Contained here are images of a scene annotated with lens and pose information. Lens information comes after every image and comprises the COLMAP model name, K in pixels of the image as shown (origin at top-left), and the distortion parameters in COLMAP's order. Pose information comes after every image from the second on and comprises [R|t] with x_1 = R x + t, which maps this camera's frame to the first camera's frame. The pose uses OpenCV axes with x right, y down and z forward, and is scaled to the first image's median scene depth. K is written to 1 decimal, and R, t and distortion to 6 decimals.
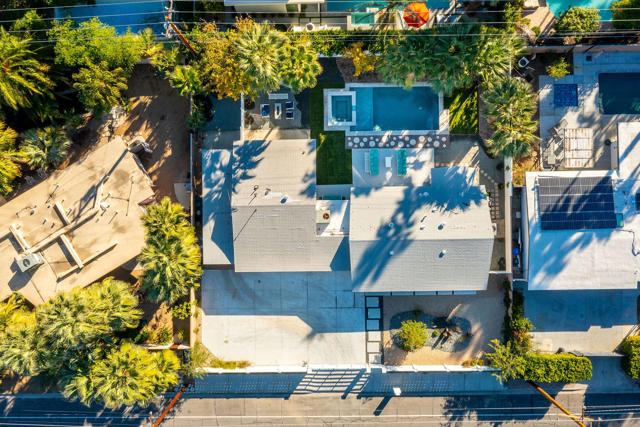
lens RADIAL K [[503.1, 0, 317.1], [0, 503.1, 210.7], [0, 0, 1]] dist [-0.007967, -0.001957]
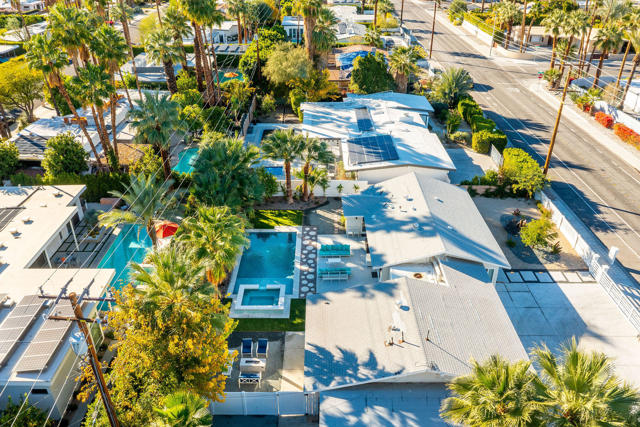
lens RADIAL K [[503.1, 0, 317.1], [0, 503.1, 210.7], [0, 0, 1]] dist [-0.007967, -0.001957]
pose [[0.014354, -0.467050, 0.884114, -0.530069], [0.999682, 0.025041, -0.003001, -0.123750], [-0.020738, 0.883876, 0.467261, 0.552145]]
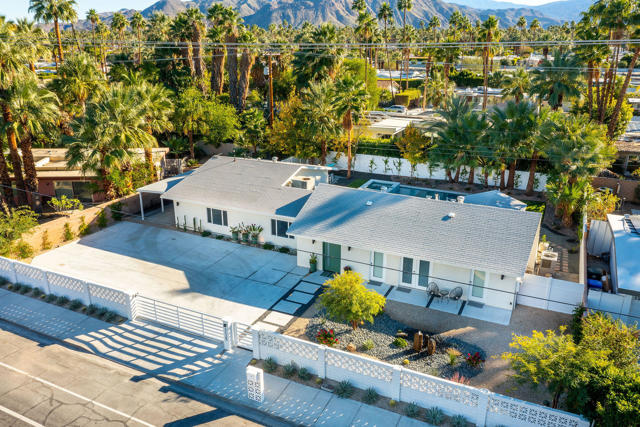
lens RADIAL K [[503.1, 0, 317.1], [0, 503.1, 210.7], [0, 0, 1]] dist [-0.007967, -0.001957]
pose [[0.890763, 0.158366, -0.425983, 0.337325], [-0.454462, 0.305793, -0.836633, 0.606220], [-0.002232, 0.938835, 0.344360, 0.731574]]
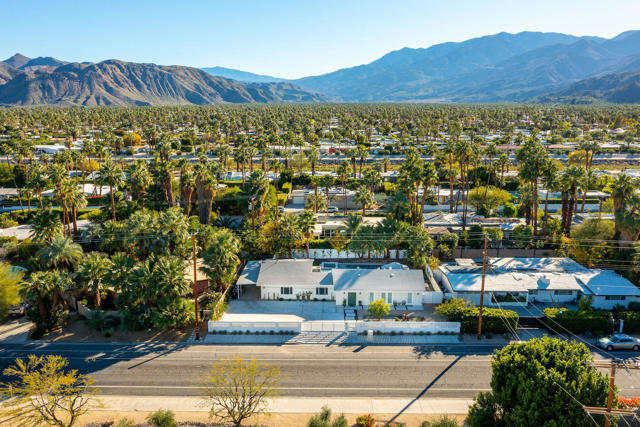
lens RADIAL K [[503.1, 0, 317.1], [0, 503.1, 210.7], [0, 0, 1]] dist [-0.007967, -0.001957]
pose [[0.999147, 0.018317, -0.037007, 0.065417], [-0.040111, 0.217701, -0.975191, 1.469045], [-0.009806, 0.975844, 0.218250, 0.428398]]
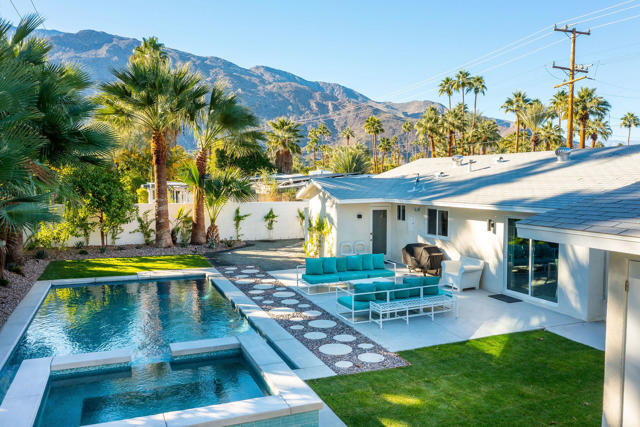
lens RADIAL K [[503.1, 0, 317.1], [0, 503.1, 210.7], [0, 0, 1]] dist [-0.007967, -0.001957]
pose [[-0.358931, -0.042641, 0.932390, -0.083858], [0.933256, -0.001164, 0.359211, -0.211662], [-0.014232, 0.999090, 0.040213, 0.950296]]
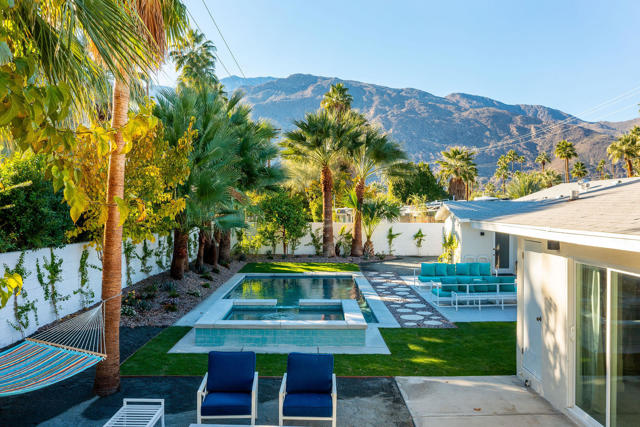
lens RADIAL K [[503.1, 0, 317.1], [0, 503.1, 210.7], [0, 0, 1]] dist [-0.007967, -0.001957]
pose [[0.012393, 0.010408, 0.999869, -0.177038], [0.999685, 0.021677, -0.012616, -0.187312], [-0.021806, 0.999711, -0.010136, 0.956298]]
